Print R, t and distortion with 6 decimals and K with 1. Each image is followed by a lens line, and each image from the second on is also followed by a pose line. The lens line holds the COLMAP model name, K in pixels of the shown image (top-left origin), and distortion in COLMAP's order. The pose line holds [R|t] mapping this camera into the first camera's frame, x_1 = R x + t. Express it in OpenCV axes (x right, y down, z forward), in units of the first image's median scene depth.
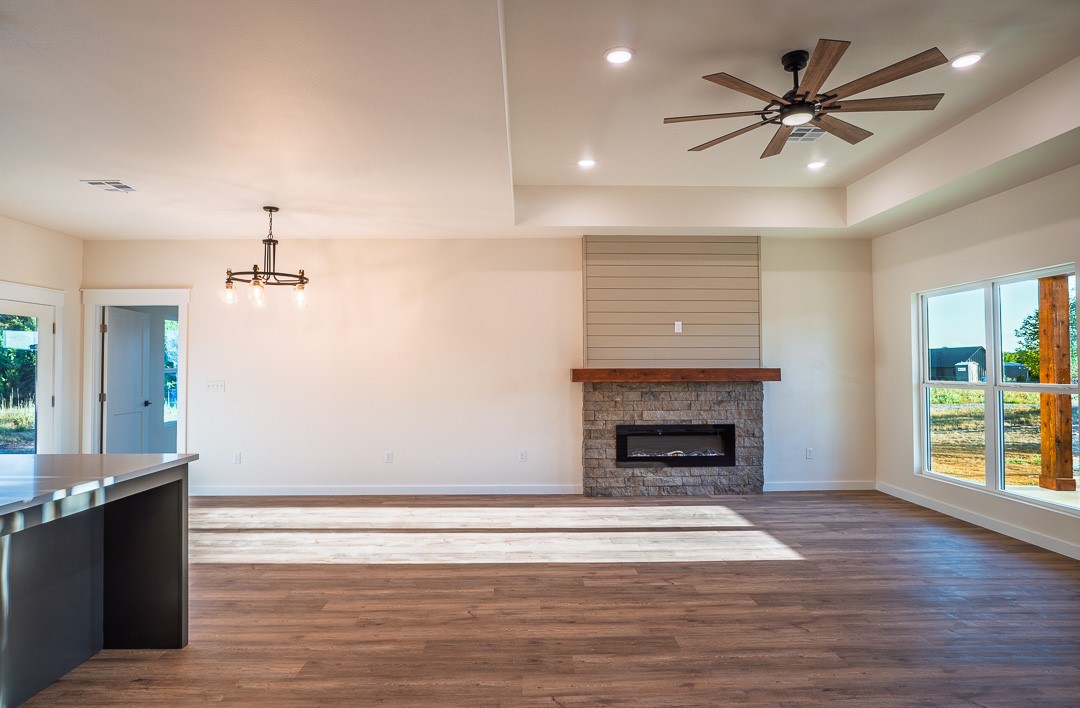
lens RADIAL K [[614.1, 0, 526.0], [0, 614.1, 353.9], [0, 0, 1]] dist [-0.029947, 0.000869]
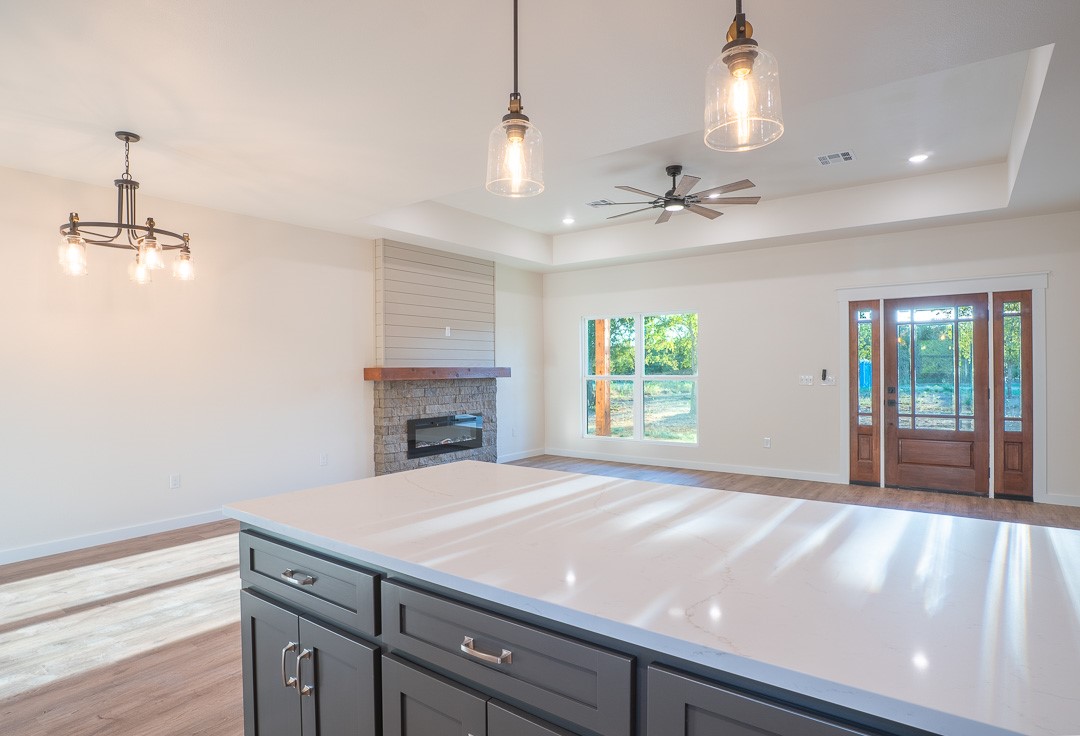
lens RADIAL K [[601.2, 0, 540.0], [0, 601.2, 368.0], [0, 0, 1]] dist [0.001841, -0.000007]
pose [[0.612958, -0.001090, 0.790115, -0.545587], [-0.016663, 0.999759, 0.014306, 0.005657], [-0.789940, -0.021935, 0.612792, 0.170227]]
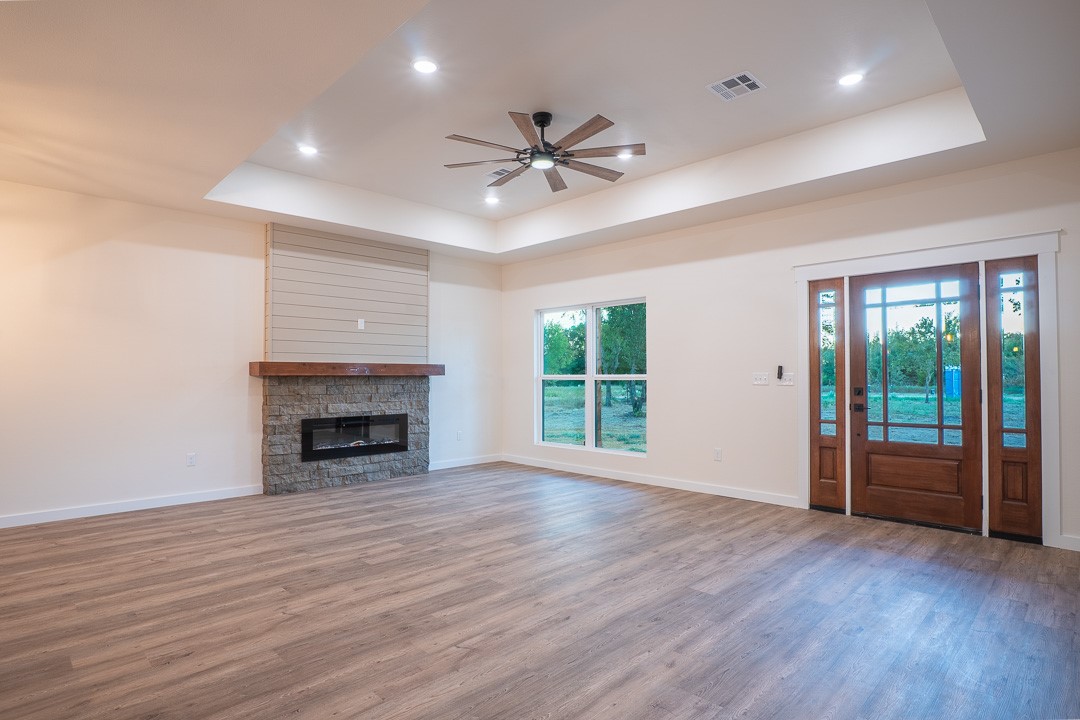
lens RADIAL K [[577.2, 0, 543.0], [0, 577.2, 367.6], [0, 0, 1]] dist [-0.004681, 0.000008]
pose [[0.726072, 0.013356, 0.687489, -0.211855], [-0.020378, 0.999790, 0.002099, 0.022809], [-0.687316, -0.015534, 0.726192, 0.056660]]
